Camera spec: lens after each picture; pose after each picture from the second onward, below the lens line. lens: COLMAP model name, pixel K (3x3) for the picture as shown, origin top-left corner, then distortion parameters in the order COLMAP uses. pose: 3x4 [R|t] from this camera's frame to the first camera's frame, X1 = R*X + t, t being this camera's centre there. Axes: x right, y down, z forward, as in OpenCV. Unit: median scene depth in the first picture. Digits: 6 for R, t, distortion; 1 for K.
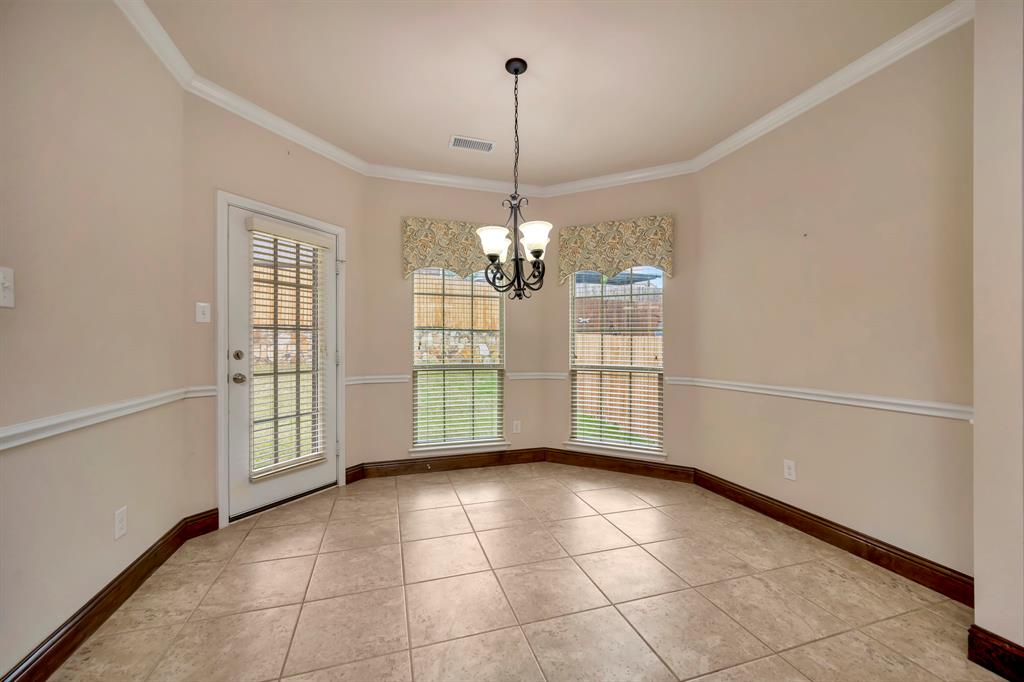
lens RADIAL K [[408.0, 0, 512.9], [0, 408.0, 354.2], [0, 0, 1]] dist [-0.000523, -0.000081]
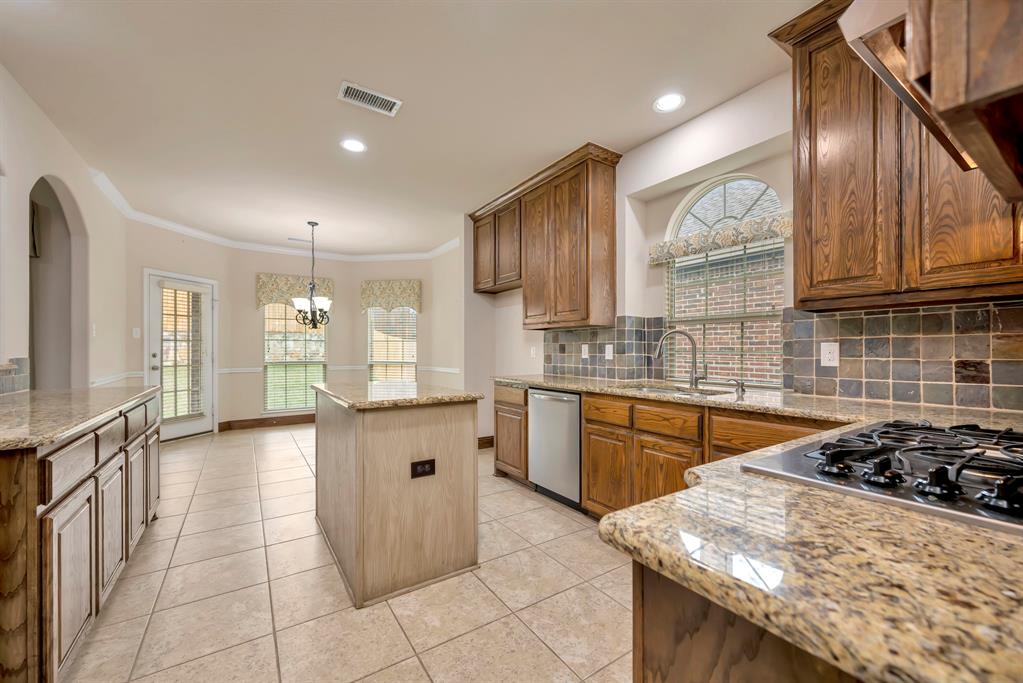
lens RADIAL K [[407.6, 0, 512.4], [0, 407.6, 354.7], [0, 0, 1]] dist [-0.000523, -0.000081]
pose [[0.961359, -0.001268, 0.275295, 0.308295], [0.001700, 0.999998, -0.001332, 0.003560], [-0.275293, 0.001749, 0.961359, -0.997389]]
